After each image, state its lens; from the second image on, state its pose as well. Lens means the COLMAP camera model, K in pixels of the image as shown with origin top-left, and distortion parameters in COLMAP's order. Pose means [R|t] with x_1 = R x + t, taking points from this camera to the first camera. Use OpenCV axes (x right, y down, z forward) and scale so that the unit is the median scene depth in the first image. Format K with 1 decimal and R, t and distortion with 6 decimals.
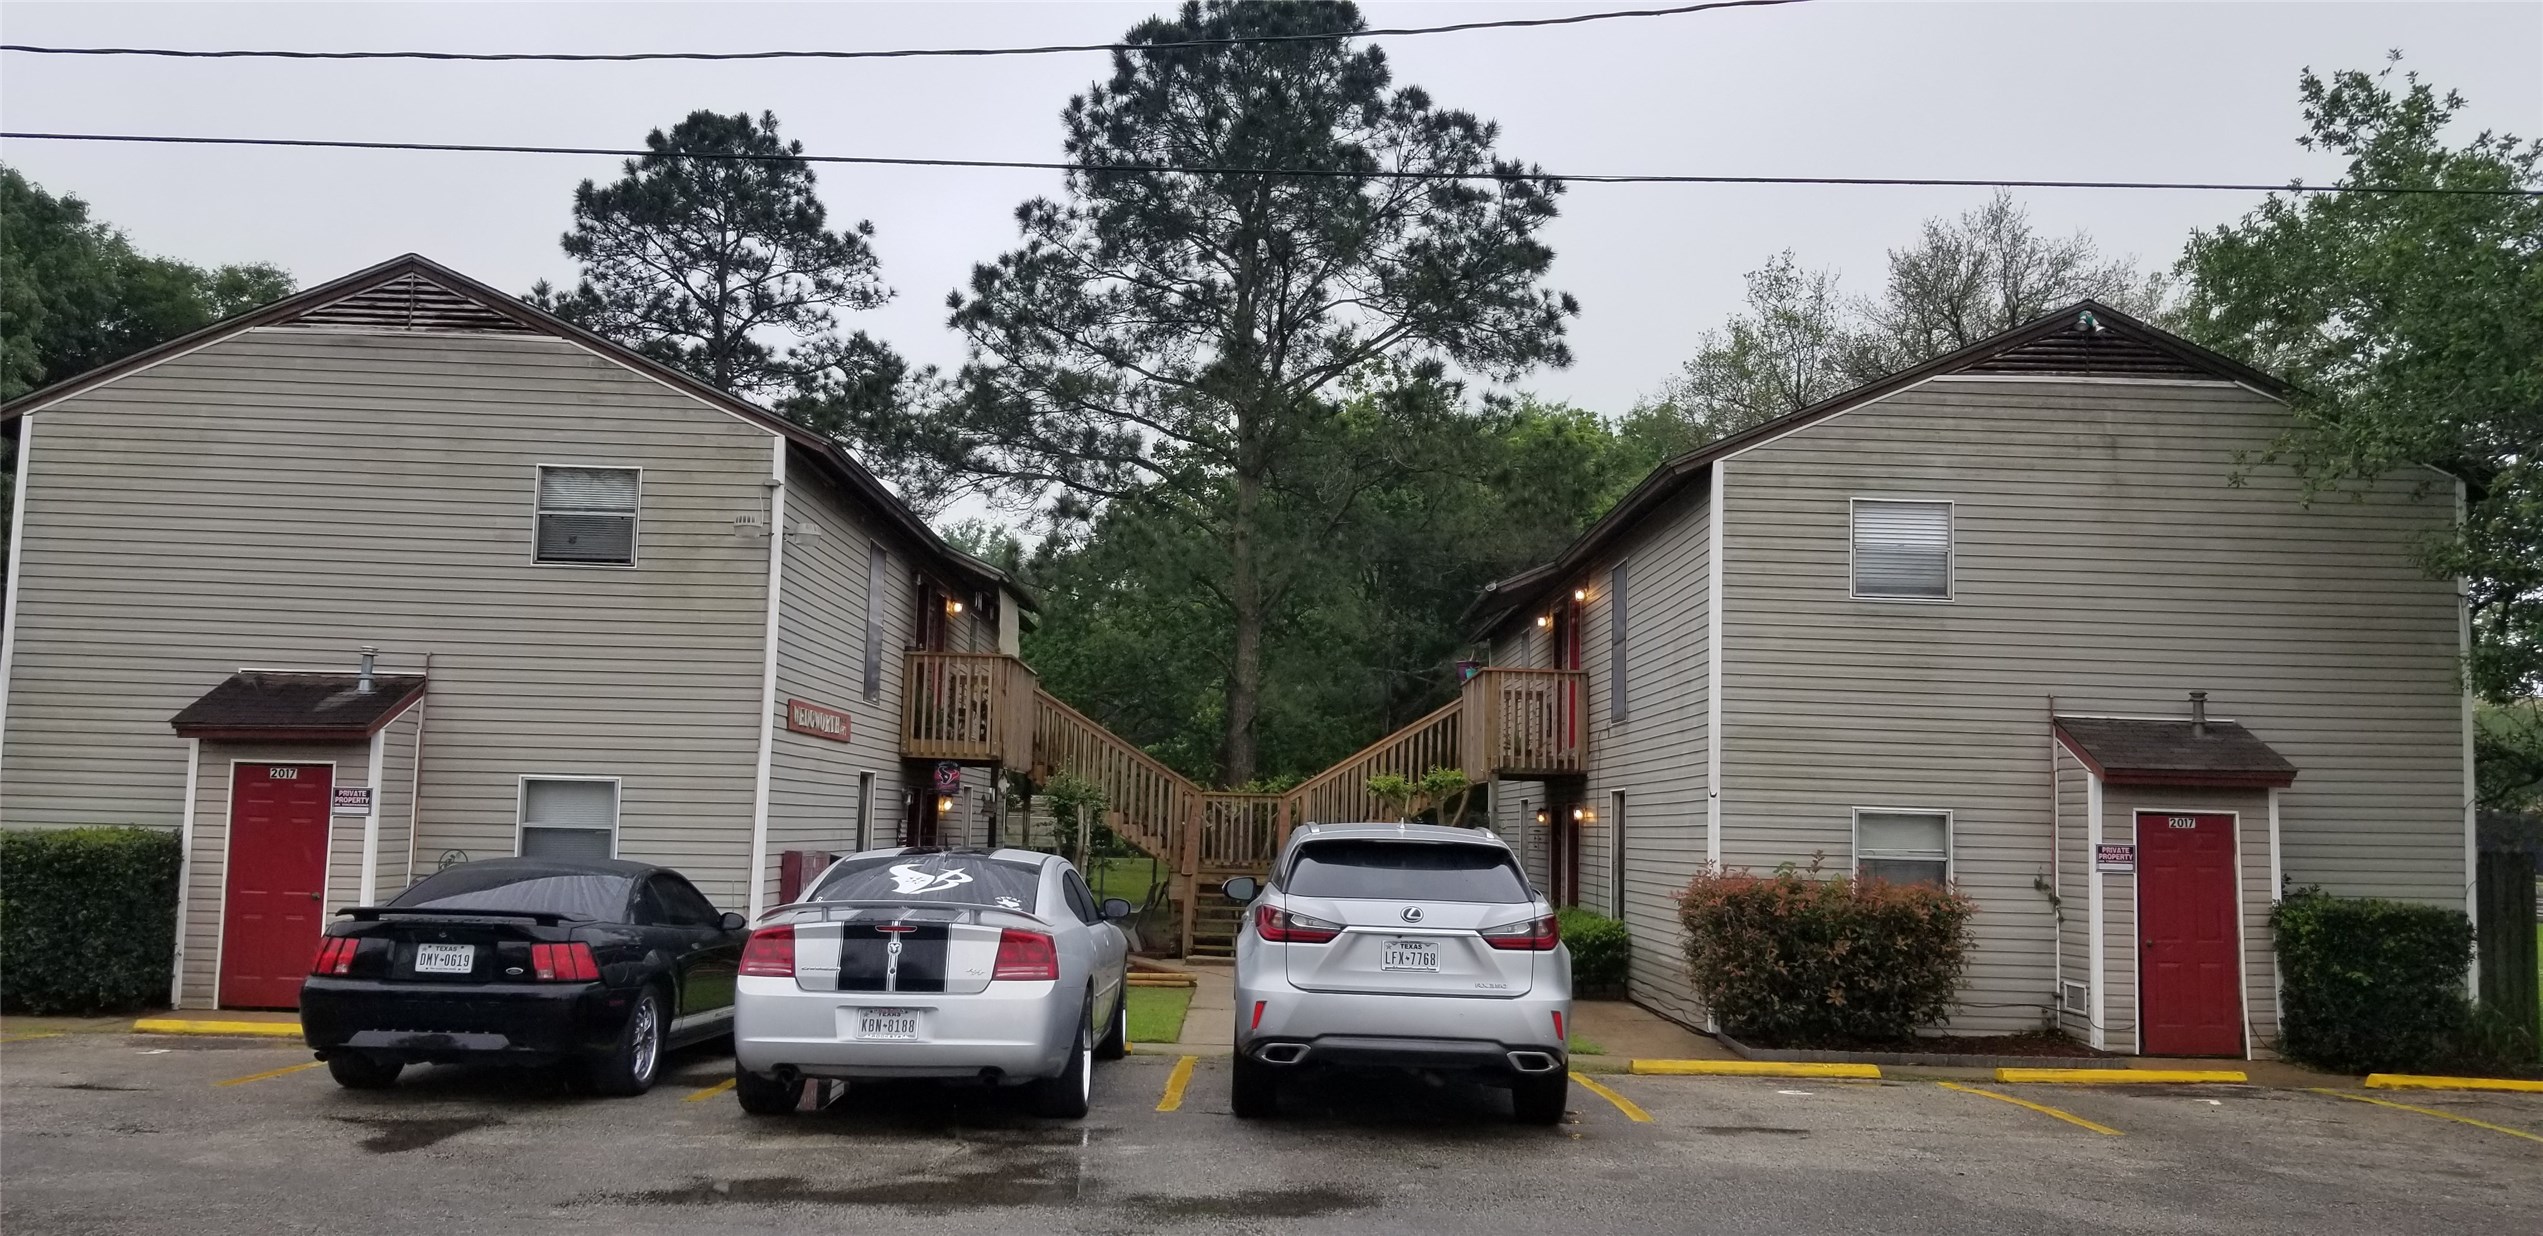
lens RADIAL K [[2019.0, 0, 1282.4], [0, 2019.0, 652.0], [0, 0, 1]] dist [0.119831, -0.239355]
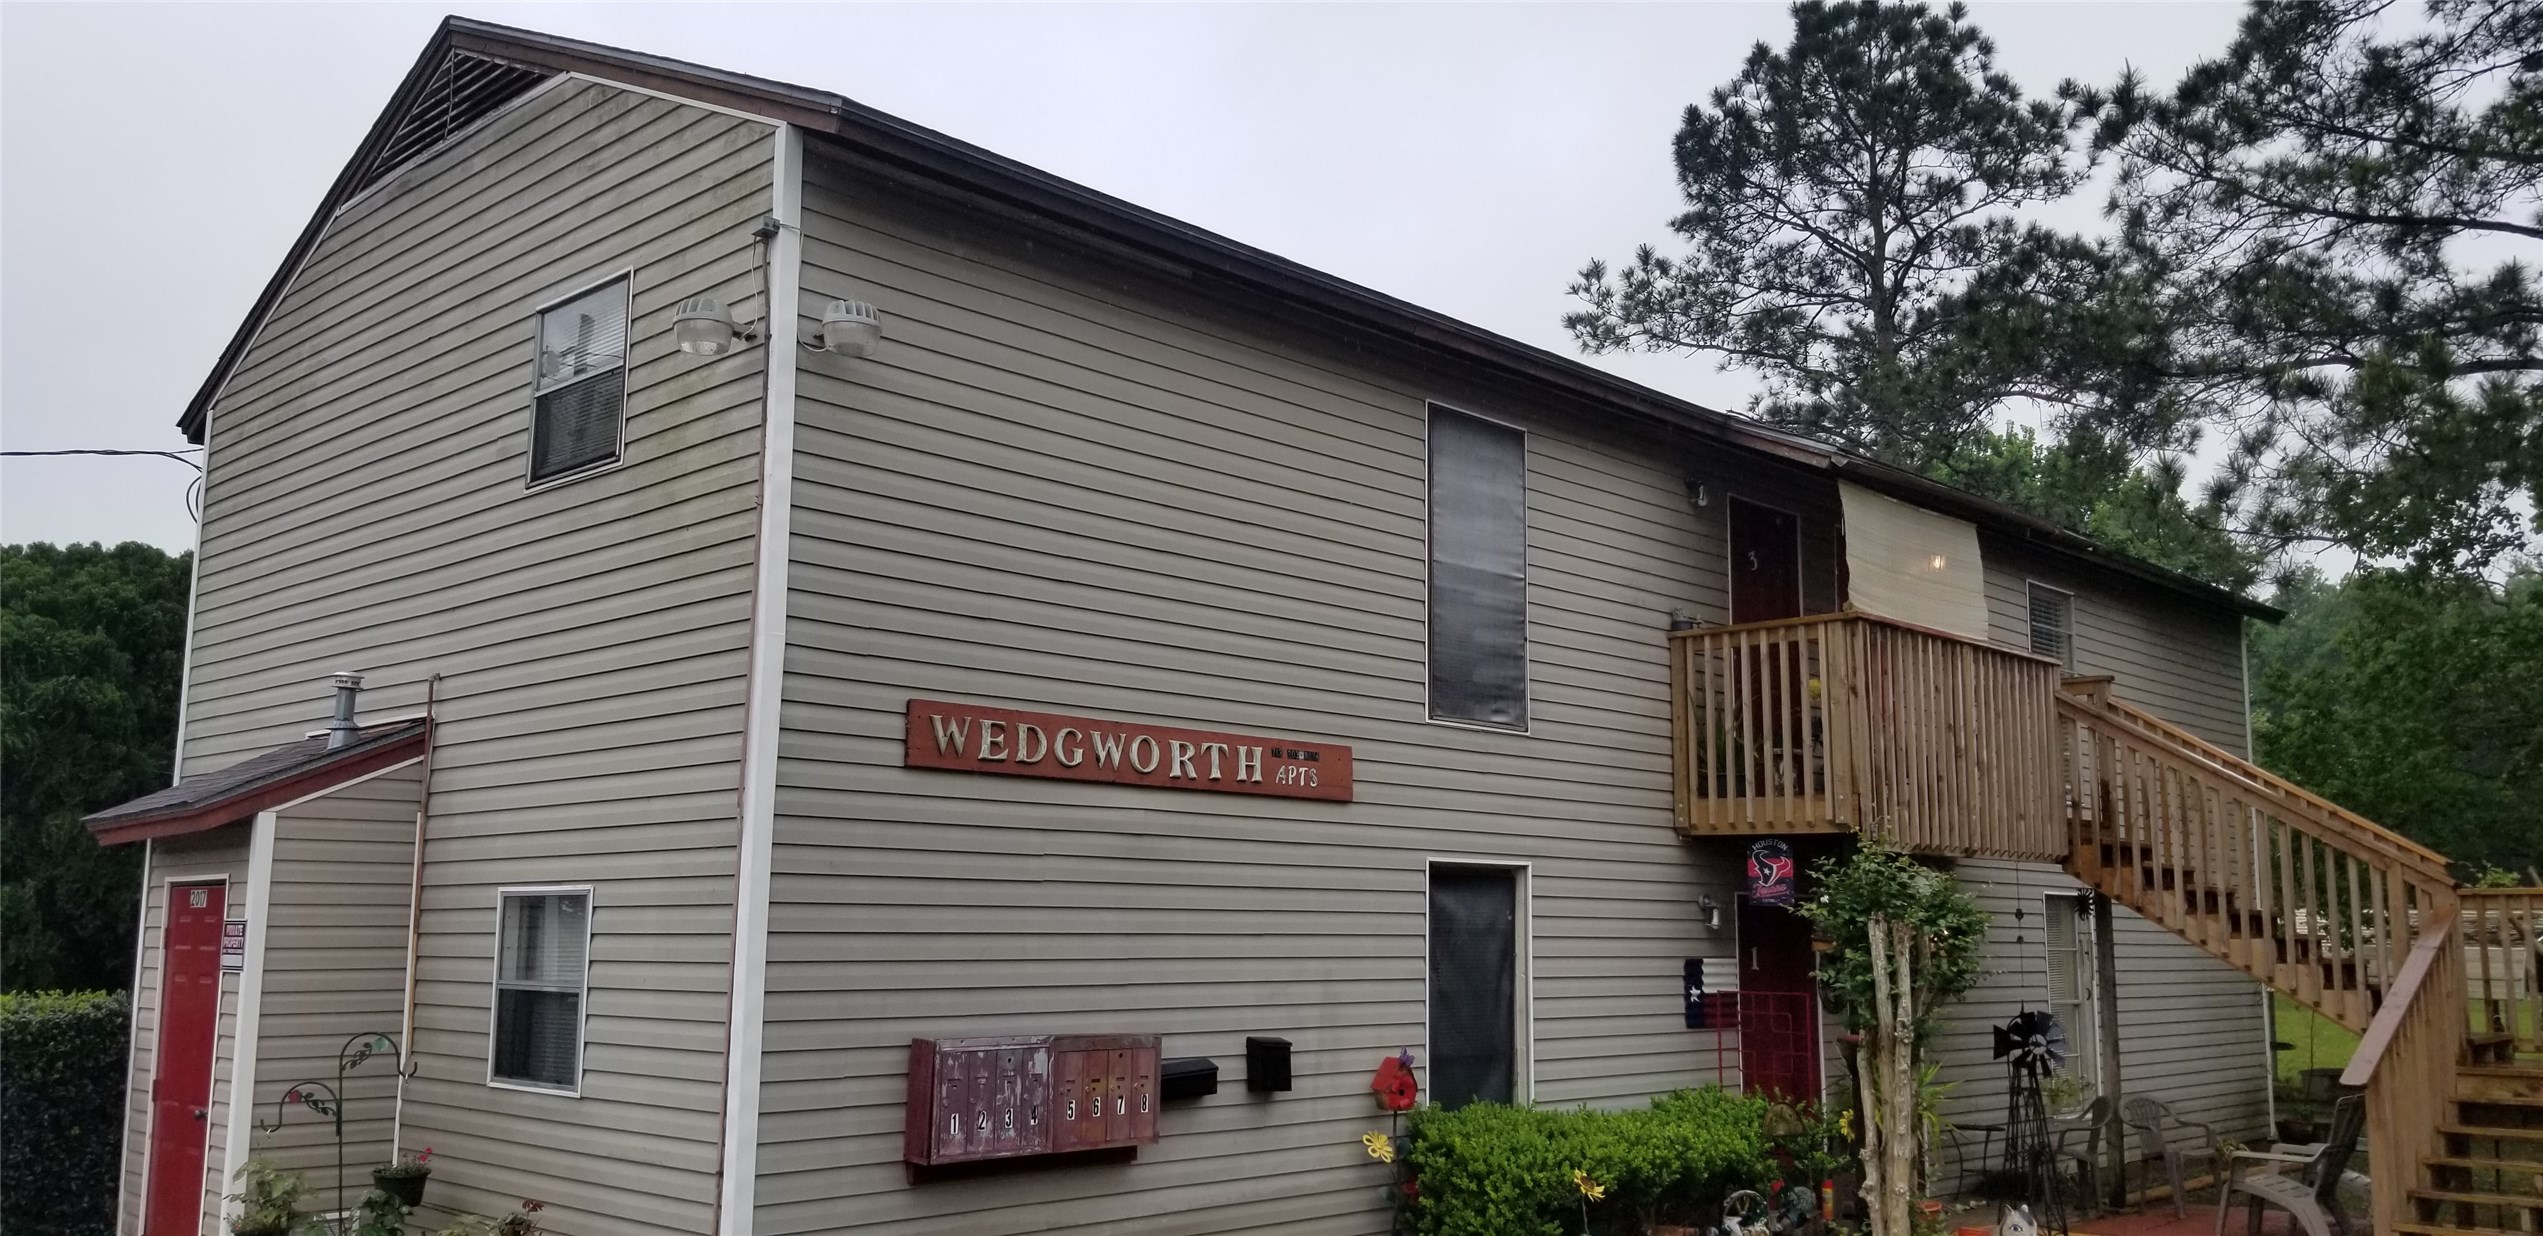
lens RADIAL K [[2005.9, 0, 1272.5], [0, 2005.9, 654.5], [0, 0, 1]] dist [0.066255, -0.094731]
pose [[0.712574, -0.117040, -0.691765, 0.127722], [0.071702, 0.992973, -0.094143, 0.060769], [0.697923, 0.017483, 0.715959, 0.728245]]
